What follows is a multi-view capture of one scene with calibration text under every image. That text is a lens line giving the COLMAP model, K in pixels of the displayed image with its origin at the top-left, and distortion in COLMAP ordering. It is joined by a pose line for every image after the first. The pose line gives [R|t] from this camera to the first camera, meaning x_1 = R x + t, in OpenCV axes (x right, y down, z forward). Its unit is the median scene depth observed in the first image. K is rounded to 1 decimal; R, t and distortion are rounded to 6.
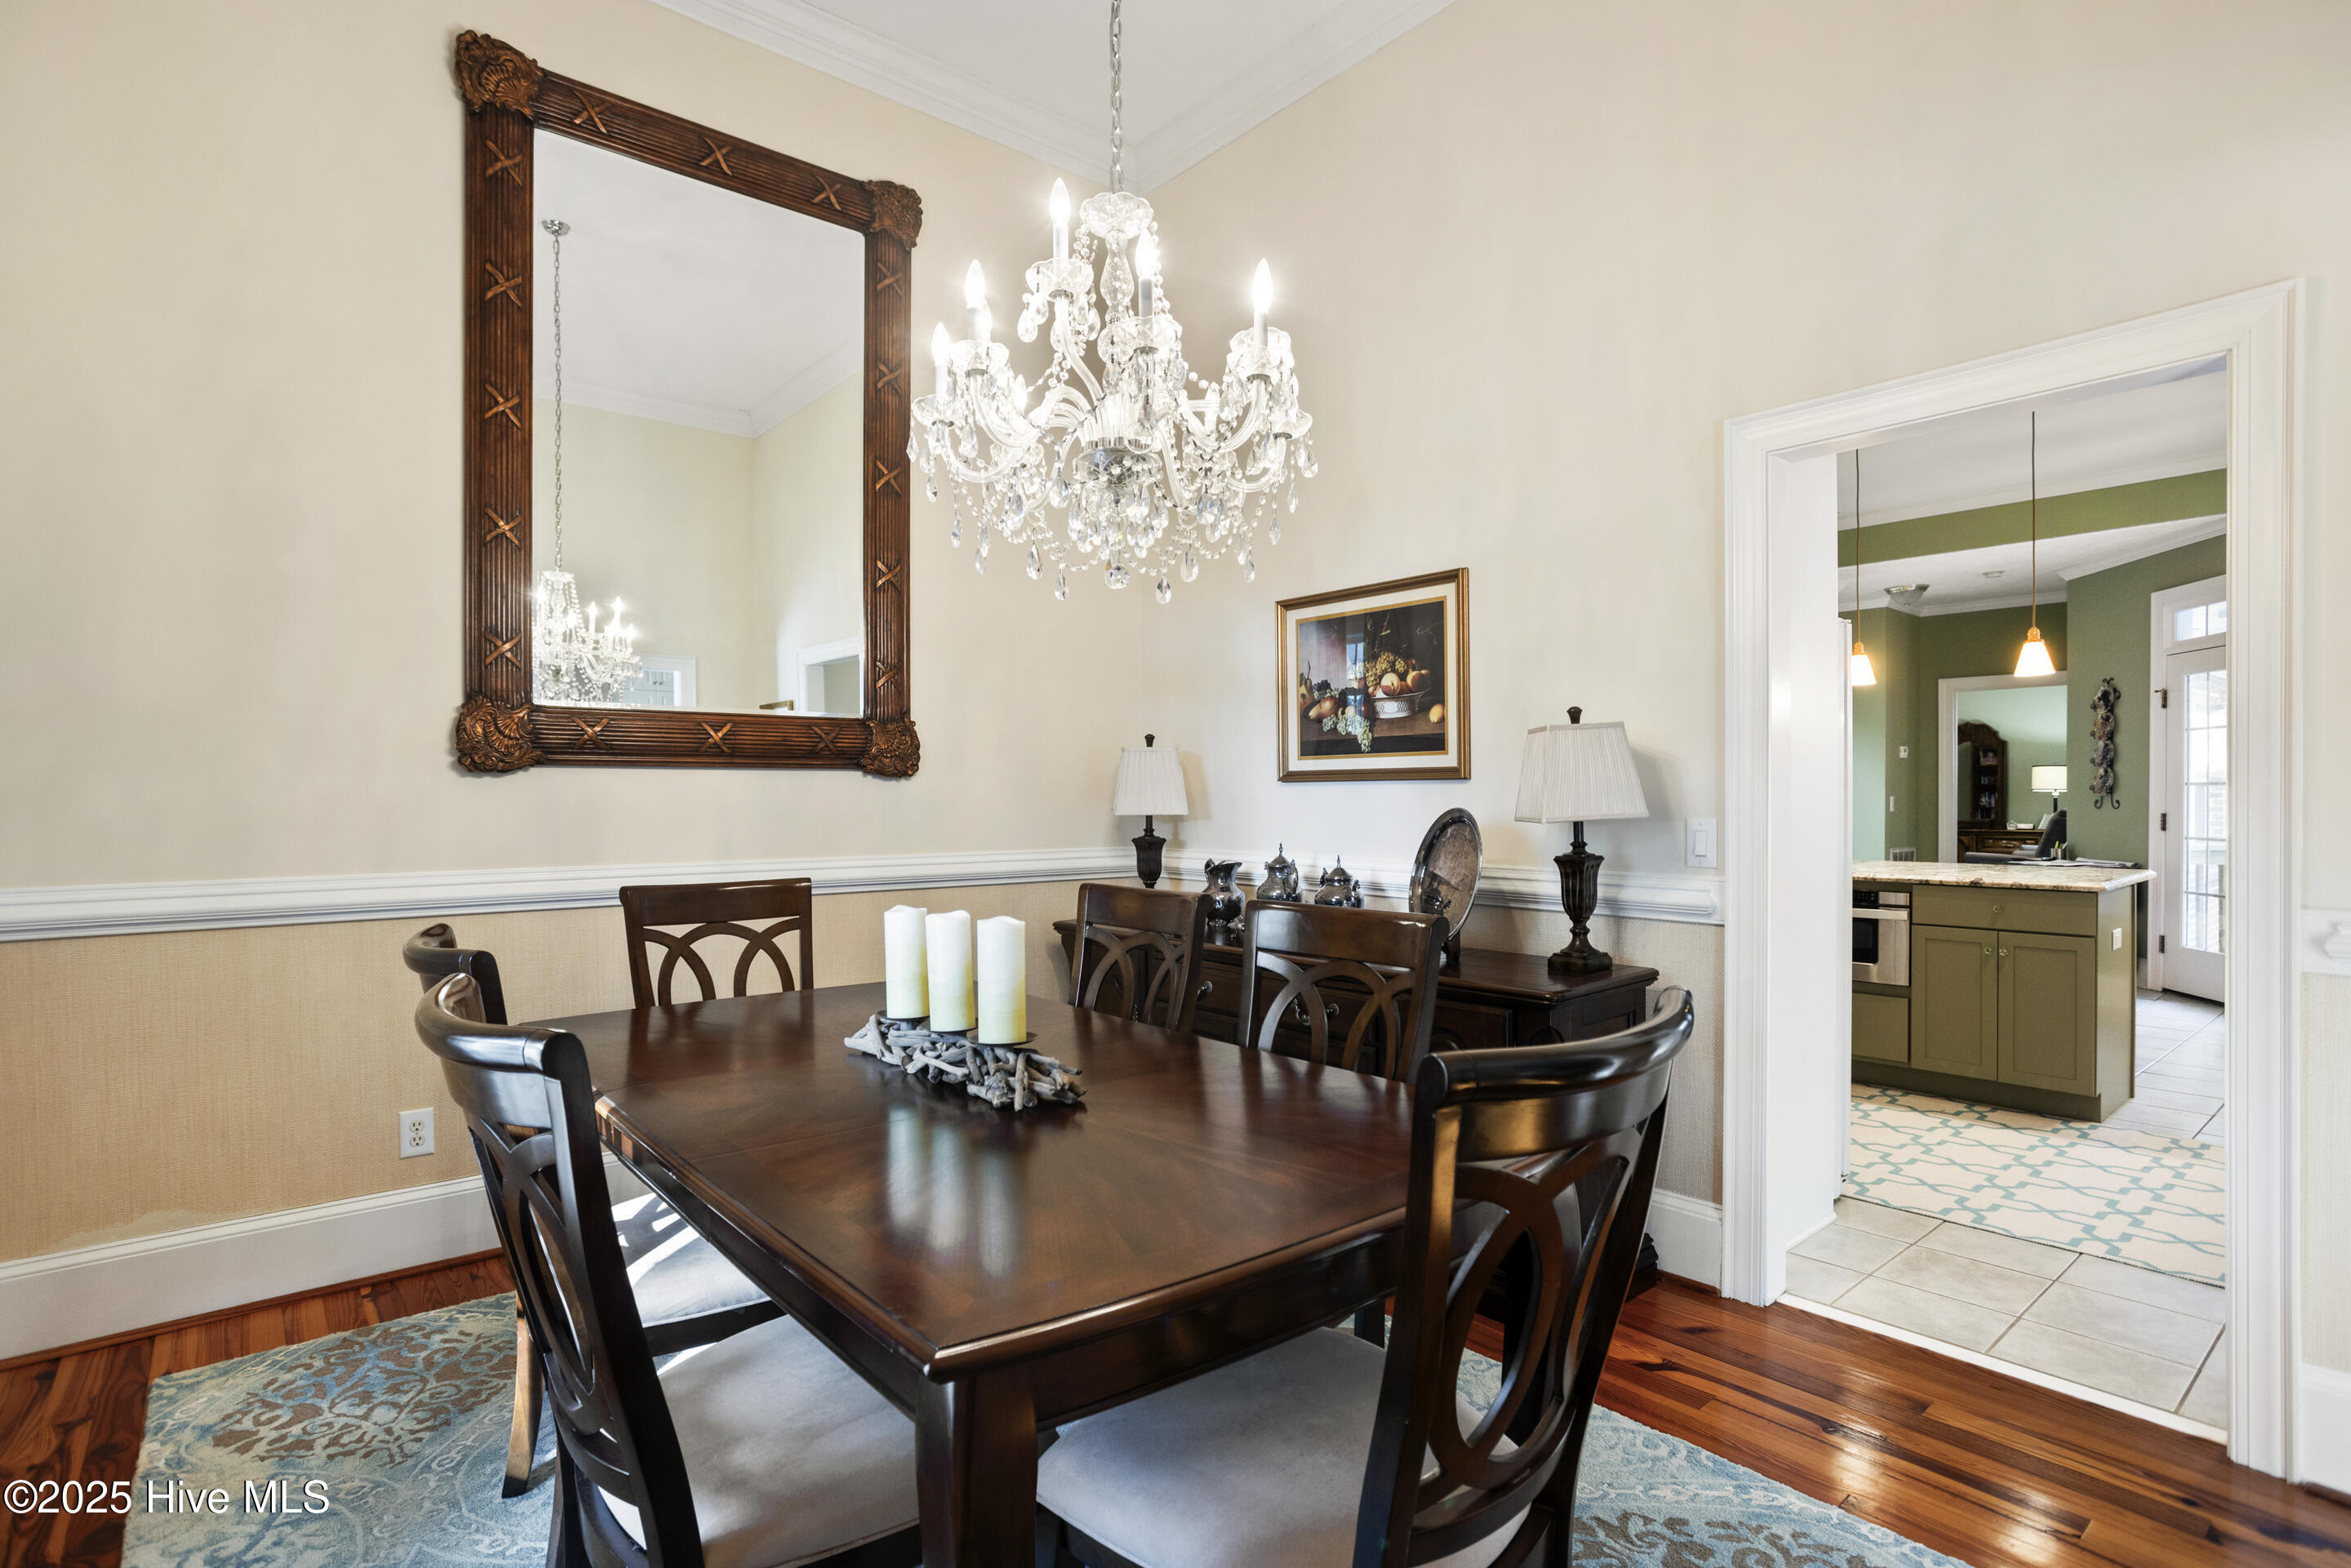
lens RADIAL K [[1200.4, 0, 1168.2], [0, 1200.4, 777.7], [0, 0, 1]] dist [-0.003464, -0.000435]
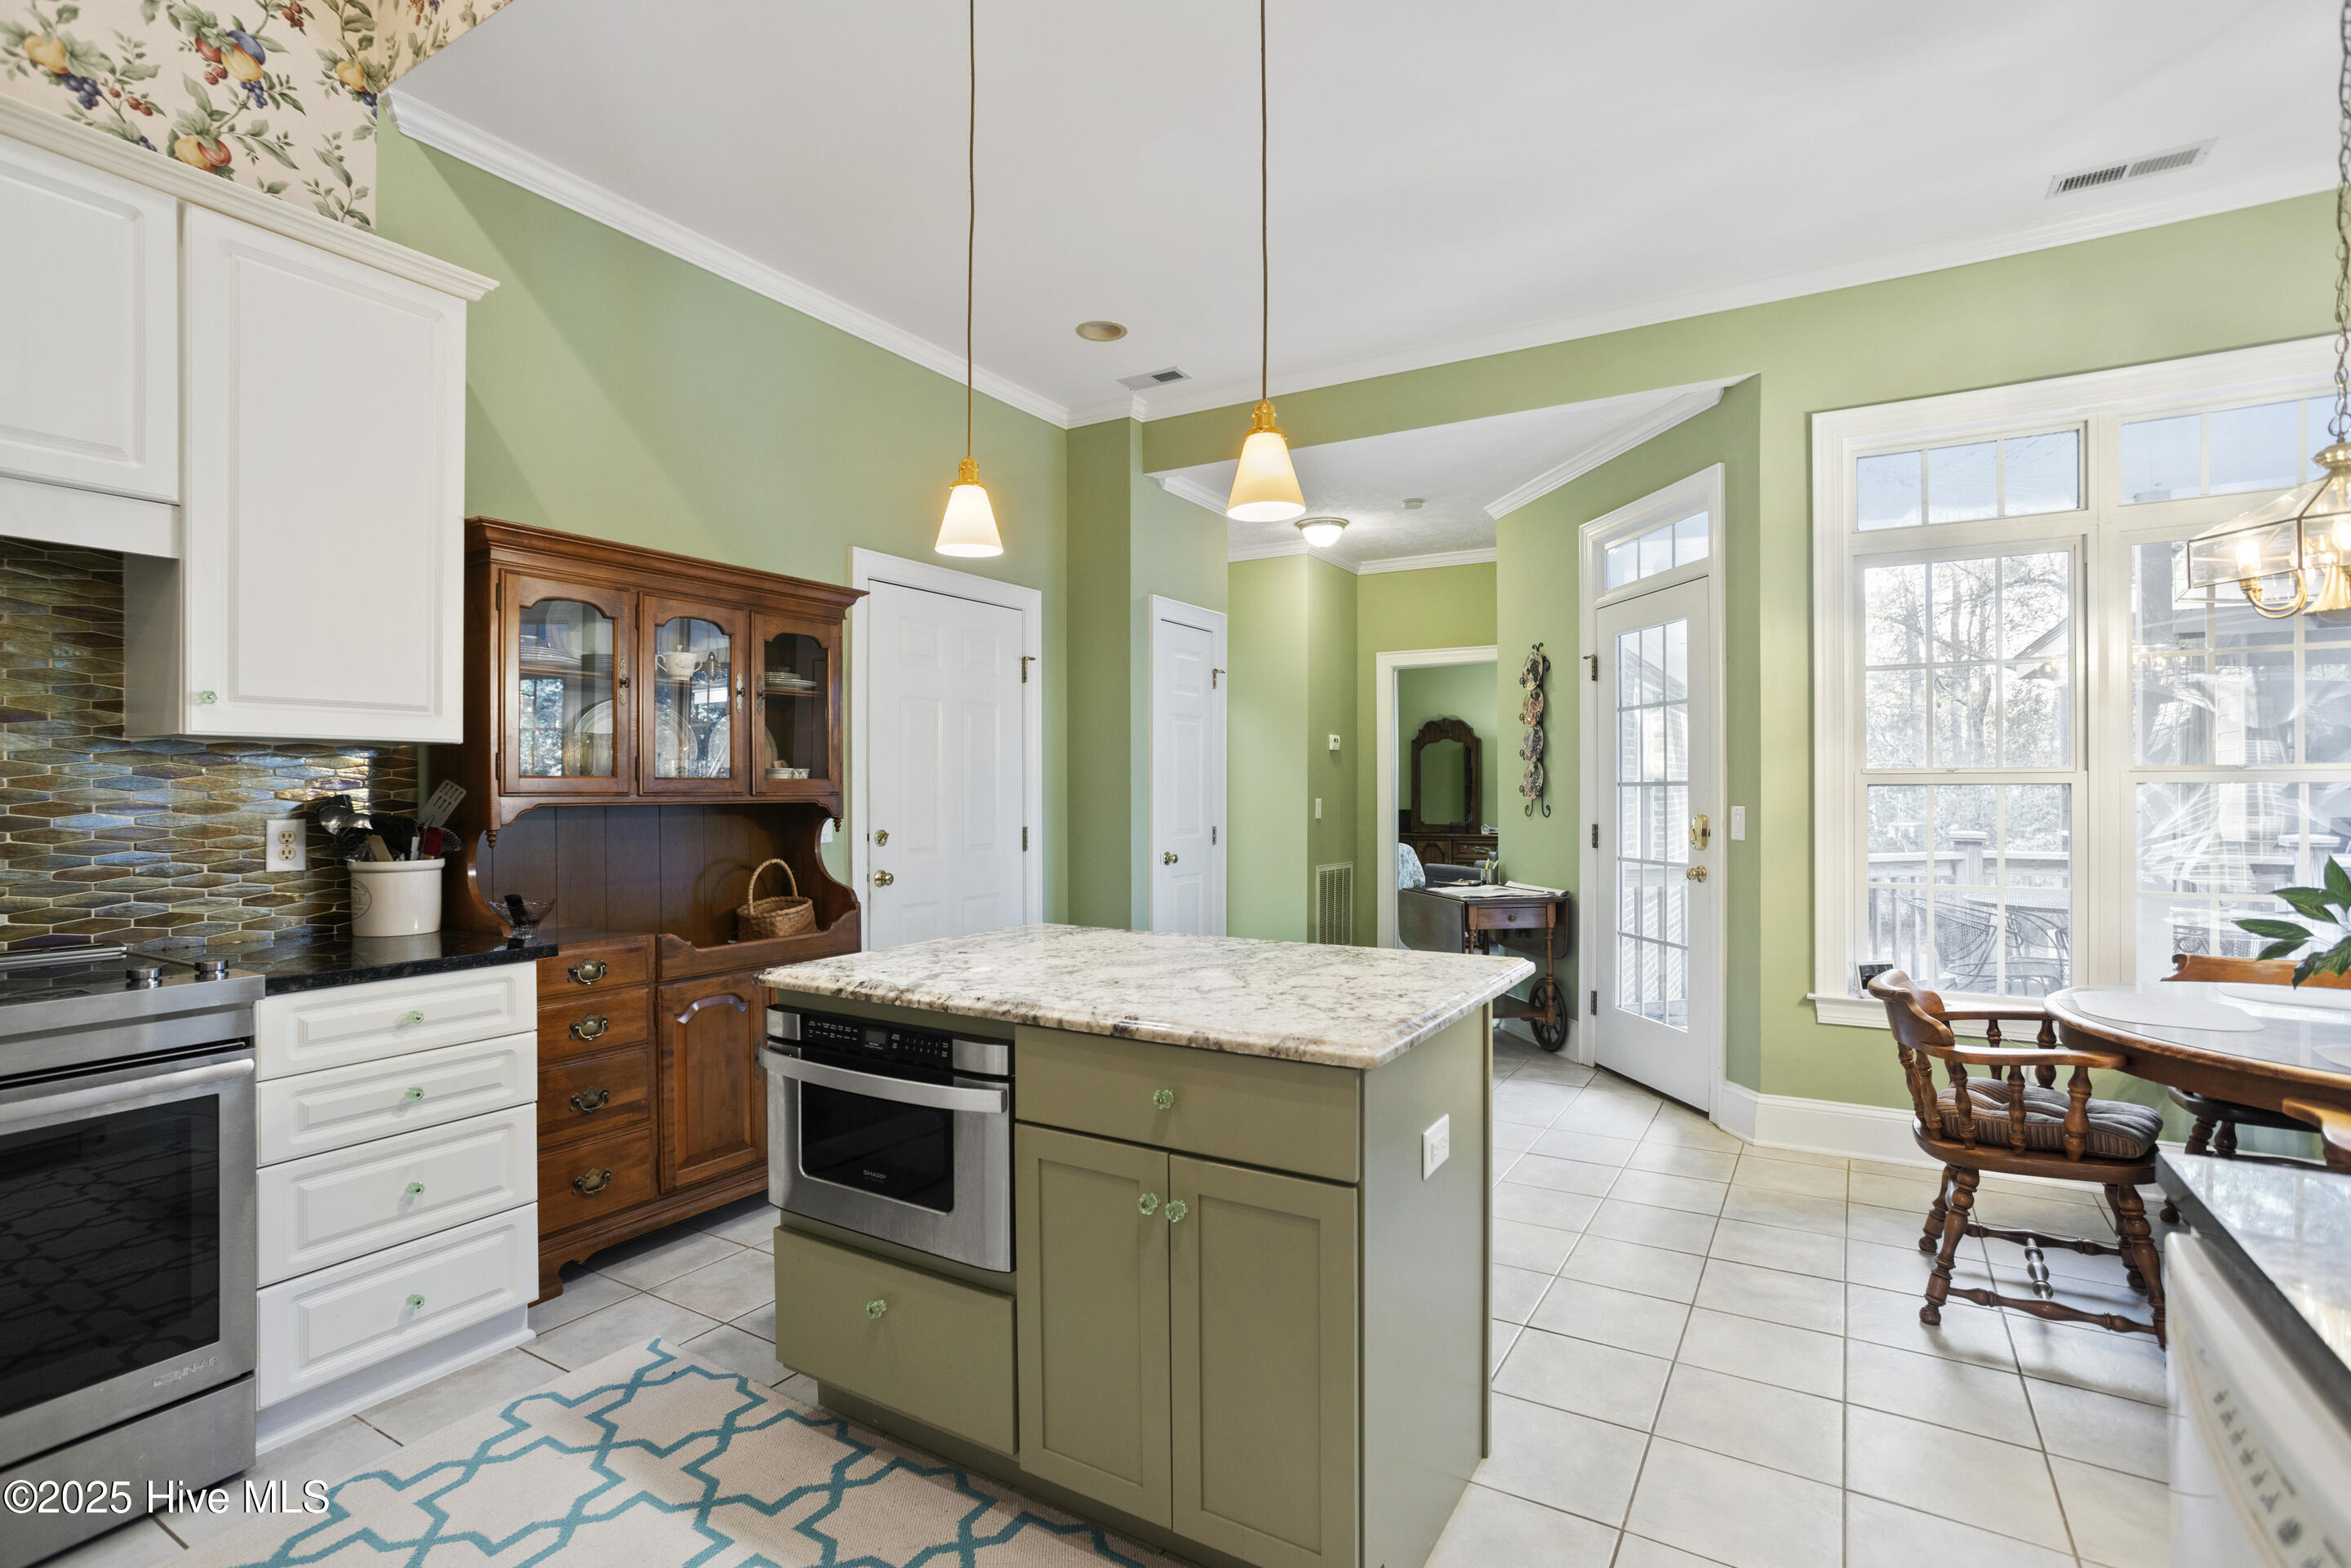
lens RADIAL K [[1126.6, 0, 1168.8], [0, 1126.6, 778.5], [0, 0, 1]] dist [-0.057263, 0.043504]
pose [[0.955659, 0.000560, 0.294475, 0.388584], [0.001045, 0.999985, -0.005294, 0.005767], [-0.294473, 0.005367, 0.955645, 0.432969]]
